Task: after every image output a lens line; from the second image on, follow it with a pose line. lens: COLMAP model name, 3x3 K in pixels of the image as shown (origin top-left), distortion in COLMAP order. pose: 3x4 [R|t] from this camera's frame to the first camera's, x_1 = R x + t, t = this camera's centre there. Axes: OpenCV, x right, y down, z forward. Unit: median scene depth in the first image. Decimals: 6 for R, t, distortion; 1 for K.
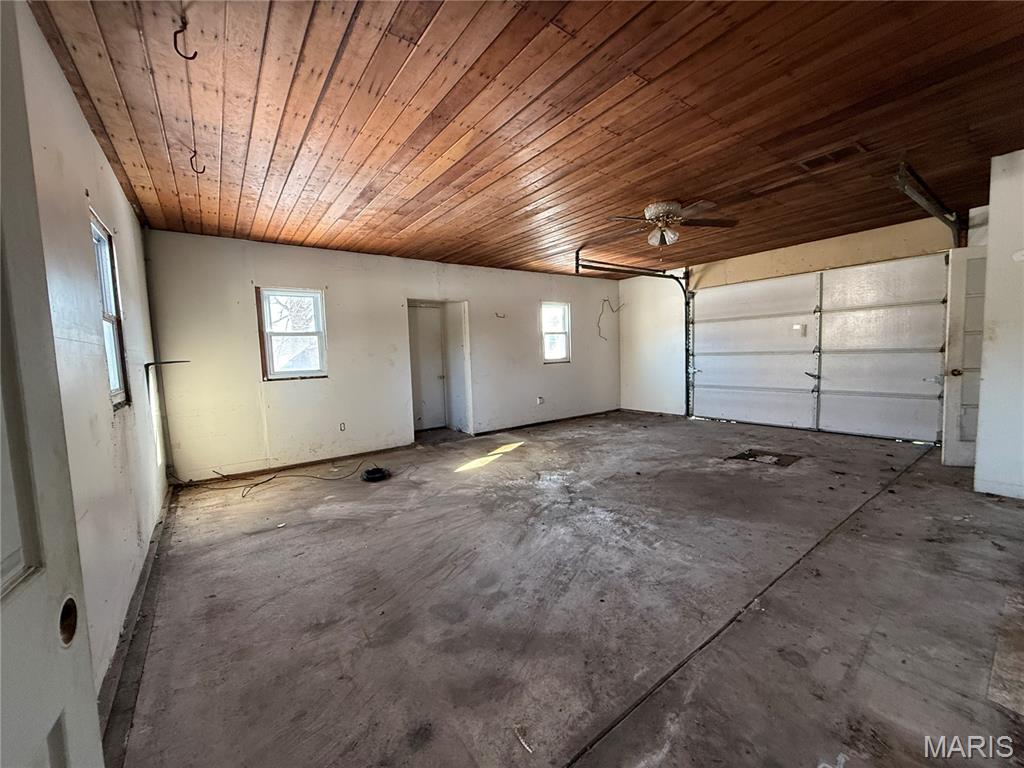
lens RADIAL K [[407.4, 0, 508.8], [0, 407.4, 382.5], [0, 0, 1]] dist [-0.000761, -0.000061]
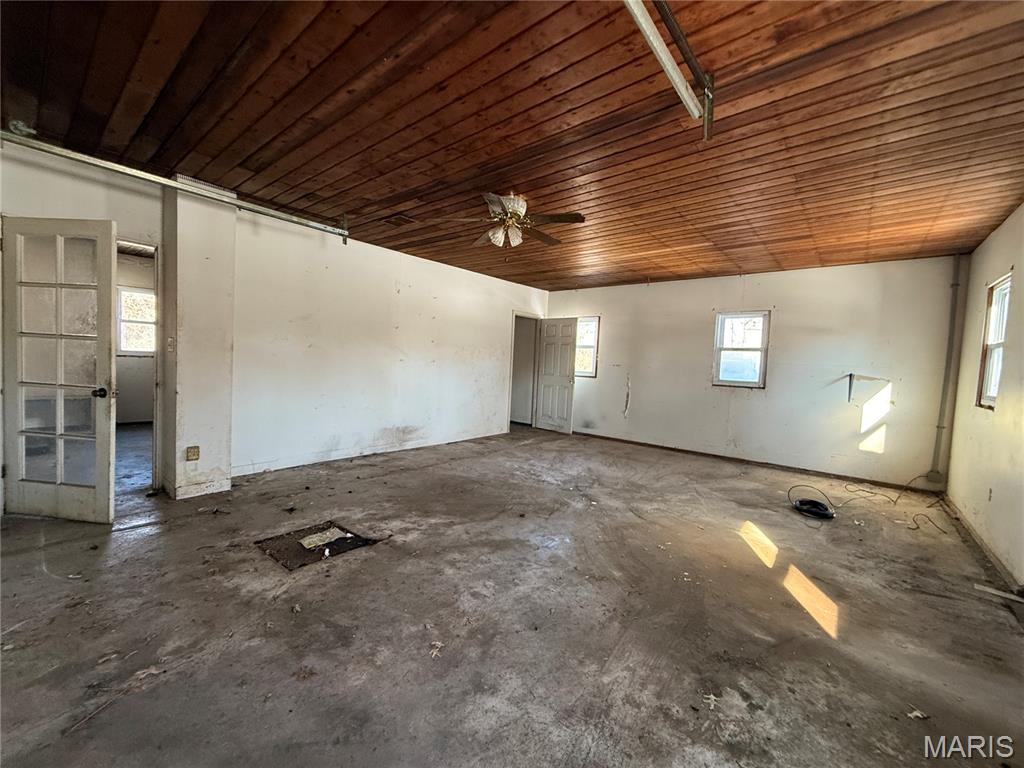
lens RADIAL K [[407.4, 0, 512.5], [0, 407.4, 383.7], [0, 0, 1]] dist [-0.000761, -0.000061]
pose [[-0.968052, 0.008012, -0.250620, 0.581062], [-0.027178, 0.990249, 0.136633, -0.158511], [0.249271, 0.139079, -0.958395, 1.874366]]
